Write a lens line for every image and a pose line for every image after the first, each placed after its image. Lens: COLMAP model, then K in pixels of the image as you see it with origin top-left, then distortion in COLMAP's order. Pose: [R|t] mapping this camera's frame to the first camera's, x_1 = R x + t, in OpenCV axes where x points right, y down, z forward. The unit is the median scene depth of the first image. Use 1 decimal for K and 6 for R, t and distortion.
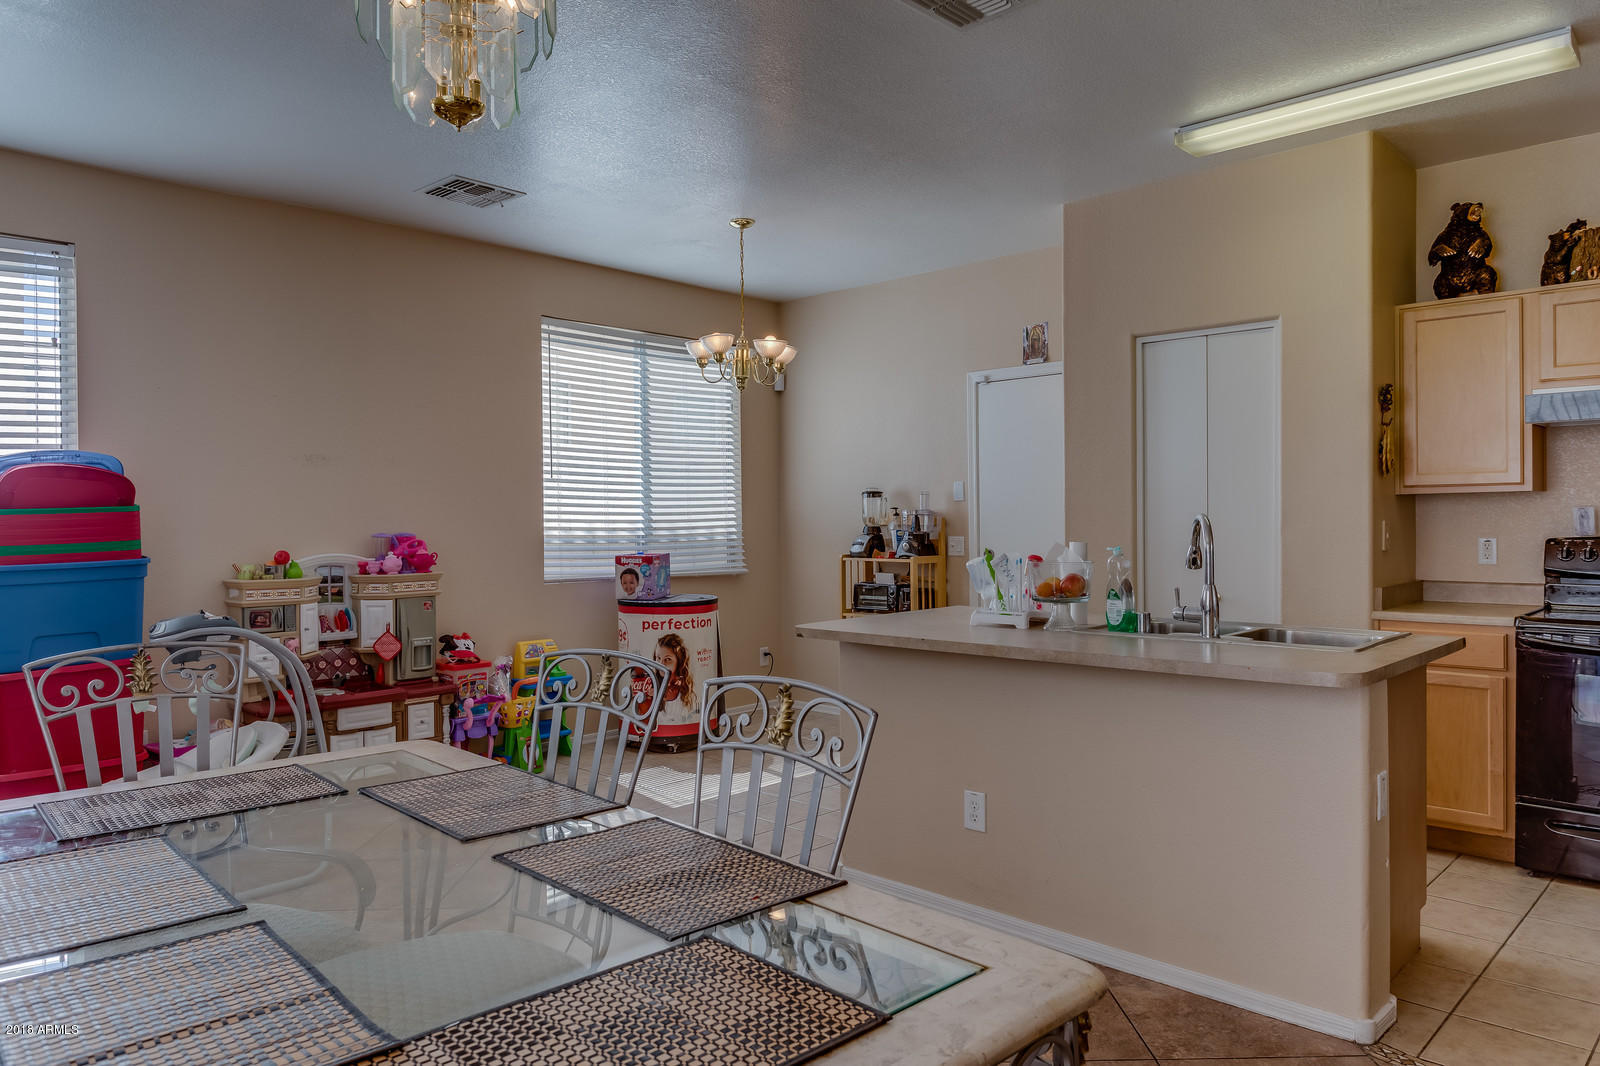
lens RADIAL K [[1038.0, 0, 773.5], [0, 1038.0, 531.3], [0, 0, 1]] dist [0.003723, -0.001889]
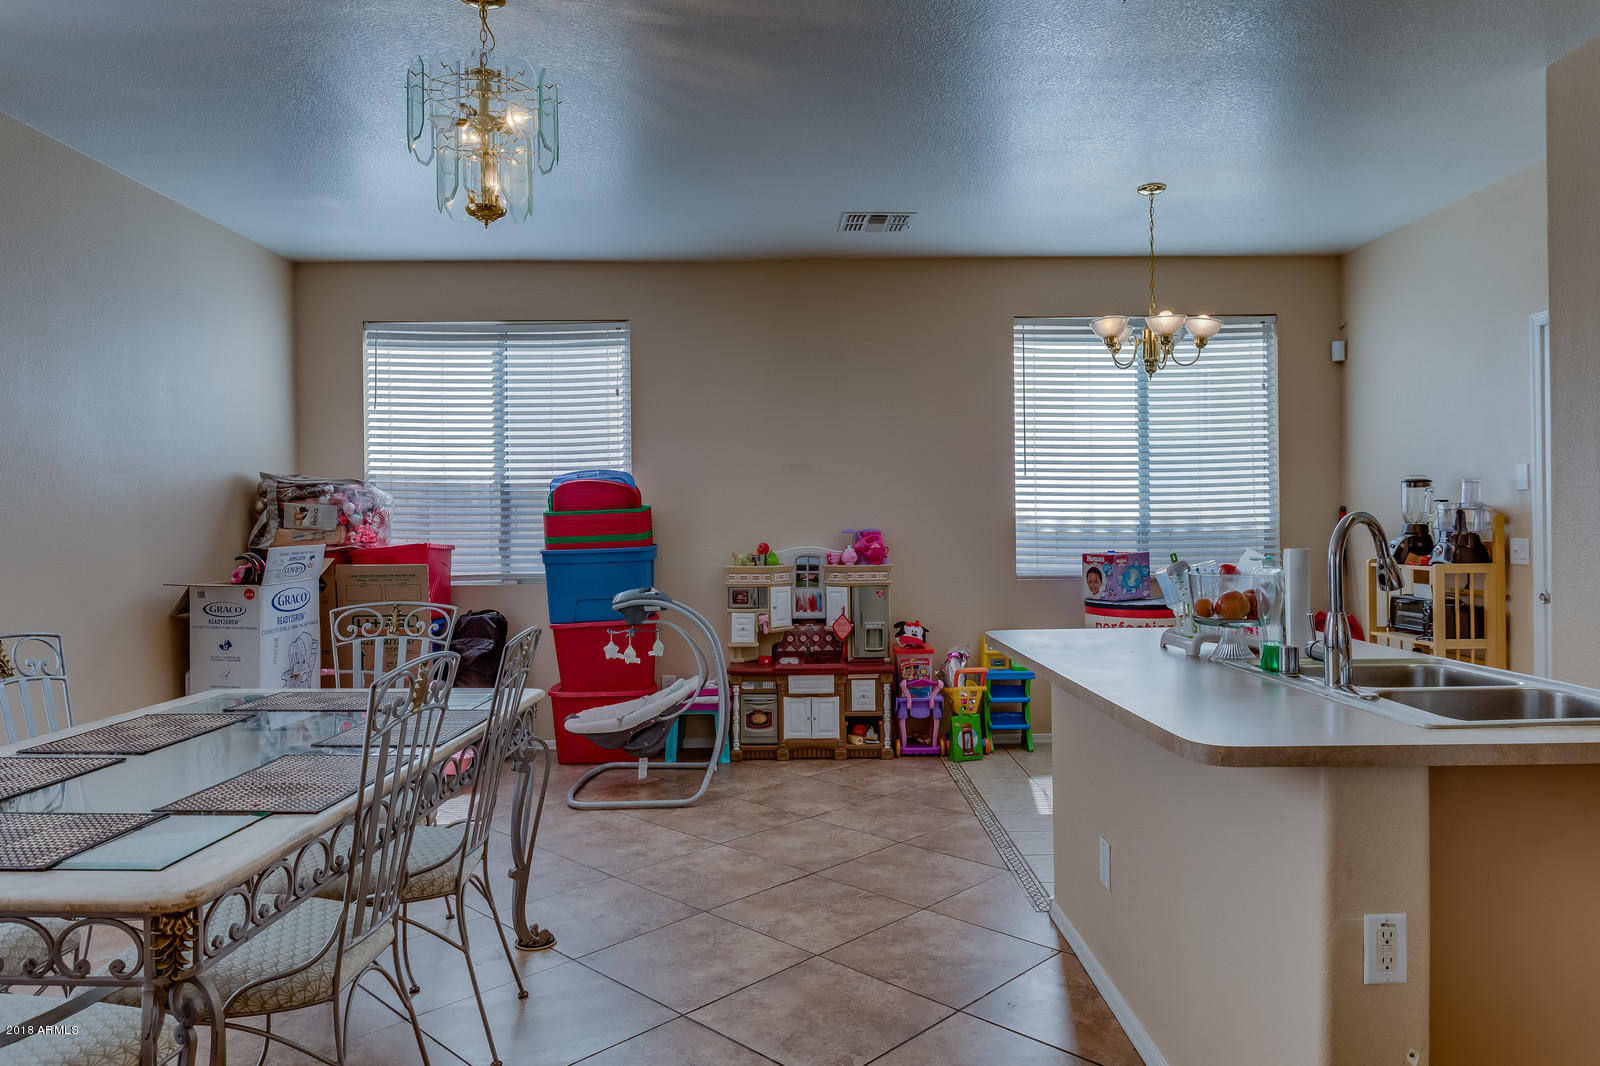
lens RADIAL K [[1034.1, 0, 800.0], [0, 1034.1, 533.0], [0, 0, 1]] dist [-0.000122, -0.001074]
pose [[0.716516, 0.009612, -0.697505, 0.387678], [-0.003421, 0.999941, 0.010266, -0.005468], [0.697562, -0.004970, 0.716507, 0.139980]]
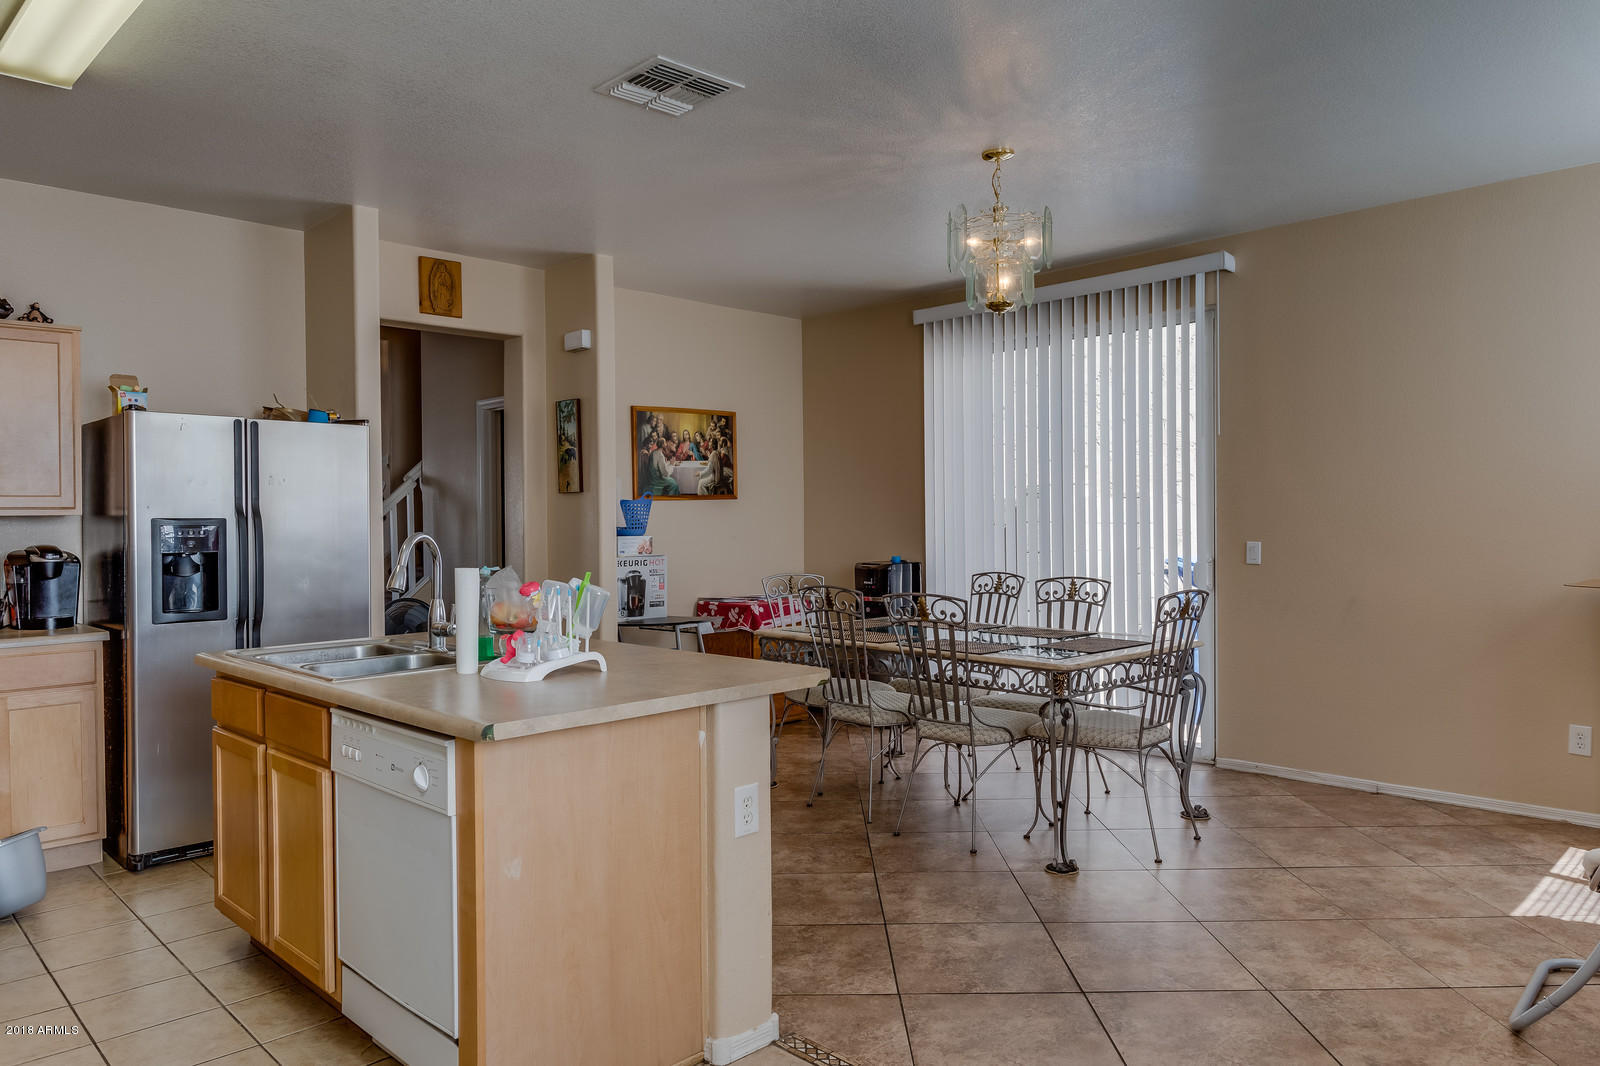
lens RADIAL K [[1071.7, 0, 798.4], [0, 1071.7, 525.6], [0, 0, 1]] dist [0.003268, -0.000460]
pose [[-0.999793, 0.020027, -0.003520, 0.033499], [0.019962, 0.999646, 0.017578, -0.020550], [0.003870, 0.017505, -0.999839, 1.245649]]
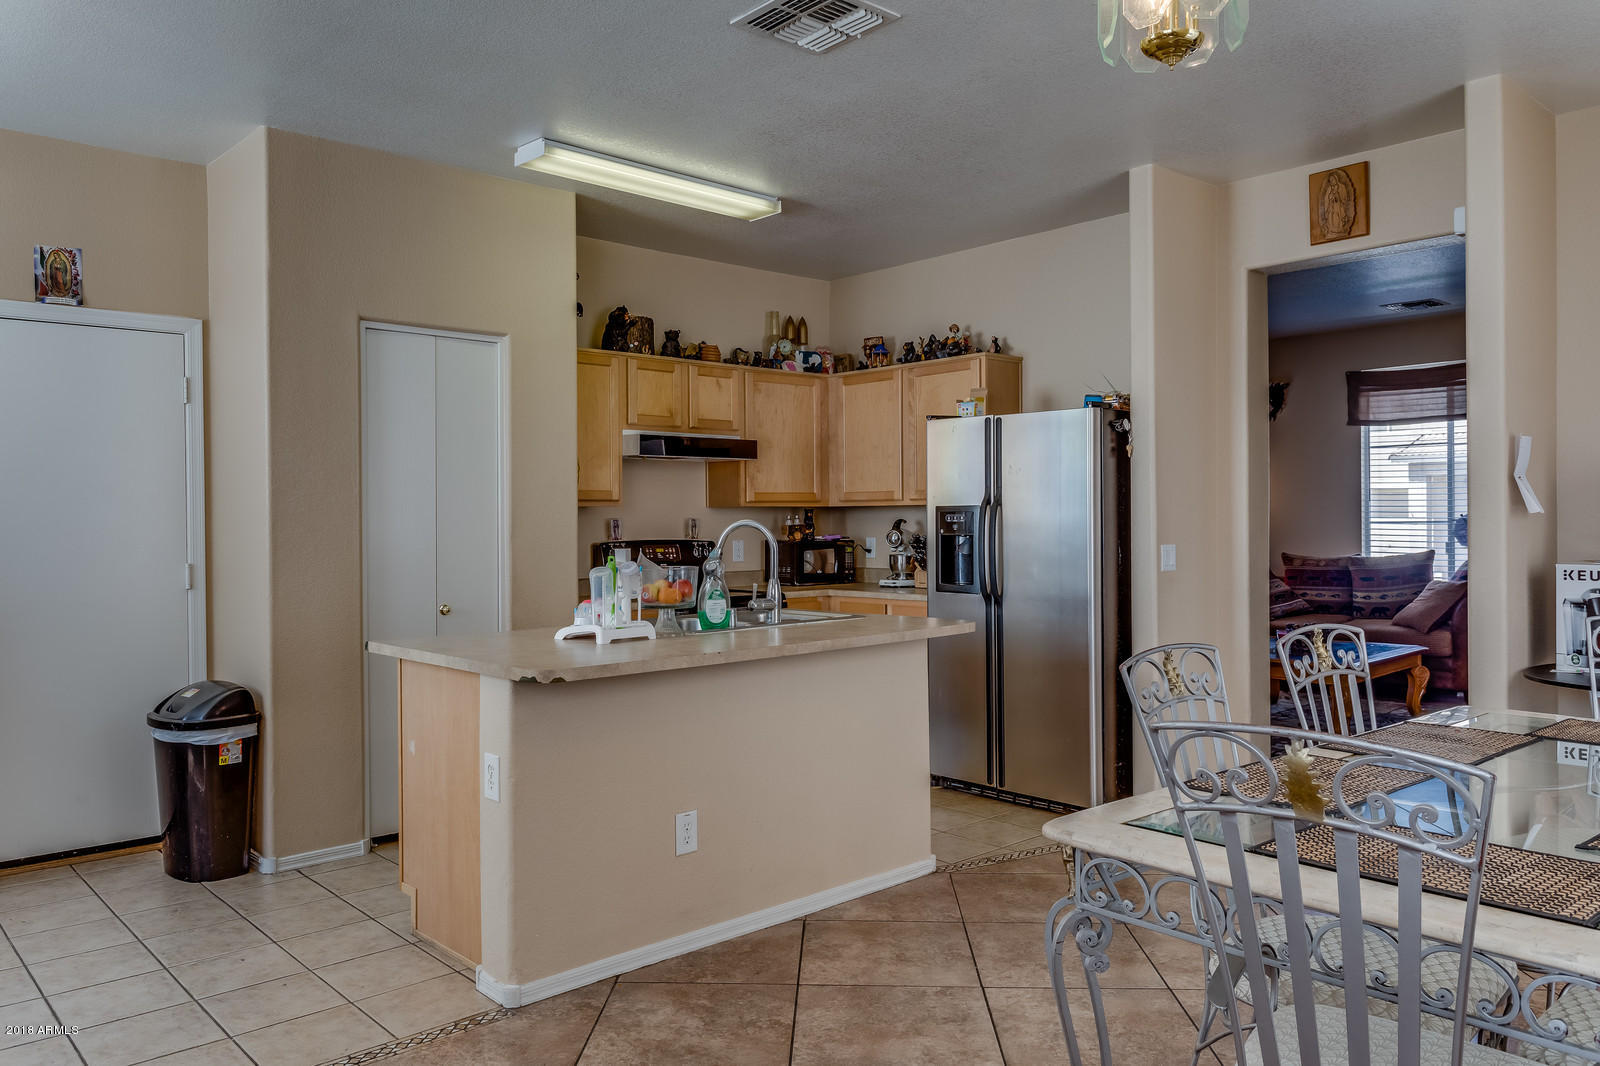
lens RADIAL K [[1156.7, 0, 797.2], [0, 1156.7, 527.9], [0, 0, 1]] dist [0.000237, -0.000383]
pose [[0.046100, 0.002424, 0.998934, -0.543616], [0.021757, 0.999757, -0.003430, -0.001126], [-0.998700, 0.021892, 0.046036, 0.539661]]
